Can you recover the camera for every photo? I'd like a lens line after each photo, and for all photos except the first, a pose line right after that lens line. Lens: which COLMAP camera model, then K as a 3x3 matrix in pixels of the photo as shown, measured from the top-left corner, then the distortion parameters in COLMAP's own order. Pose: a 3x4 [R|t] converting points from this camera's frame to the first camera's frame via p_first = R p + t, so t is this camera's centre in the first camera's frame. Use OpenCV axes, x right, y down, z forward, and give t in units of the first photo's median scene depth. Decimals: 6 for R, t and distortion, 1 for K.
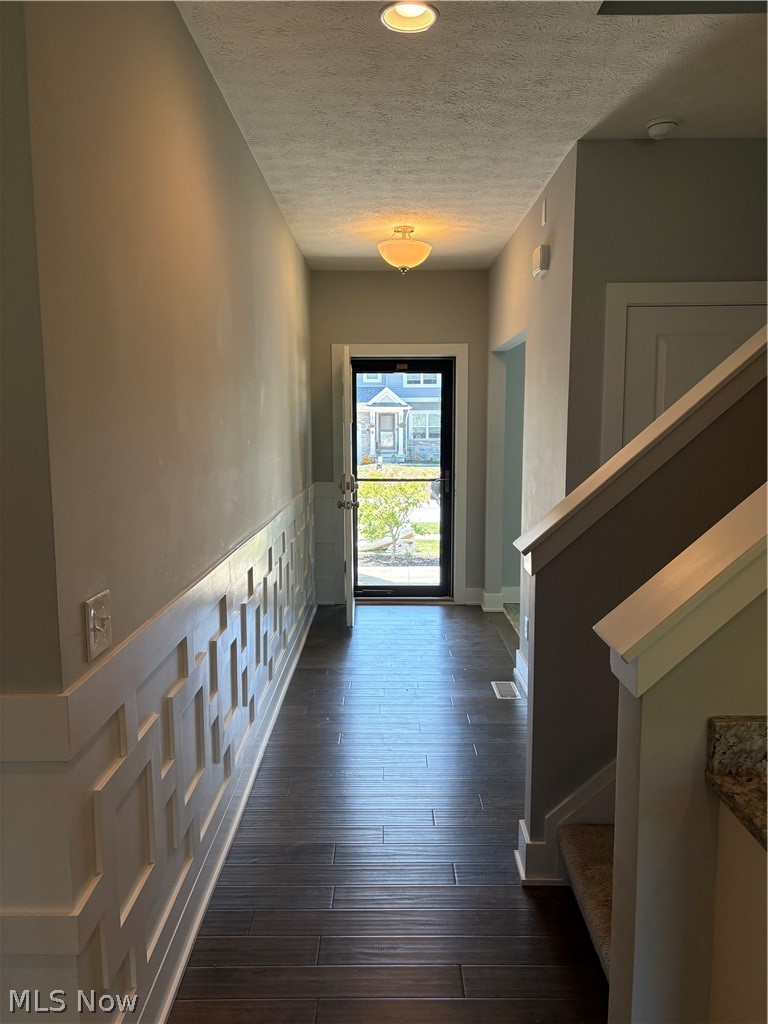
lens RADIAL K [[773.8, 0, 384.0], [0, 773.8, 514.4], [0, 0, 1]] dist [0.018512, -0.019958]
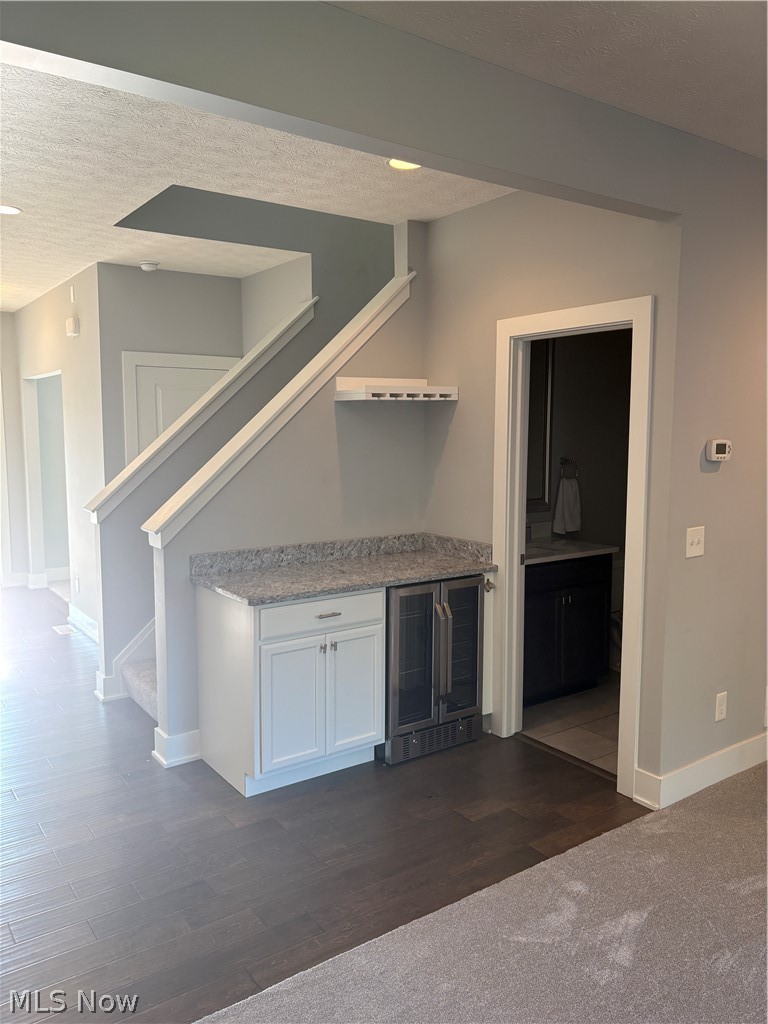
lens RADIAL K [[773.8, 0, 383.1], [0, 773.8, 517.4], [0, 0, 1]] dist [0.018512, -0.019958]
pose [[0.812335, -0.058995, 0.580200, -0.288105], [0.064183, 0.997871, 0.011601, 0.076264], [-0.579649, 0.027816, 0.814391, -0.778355]]
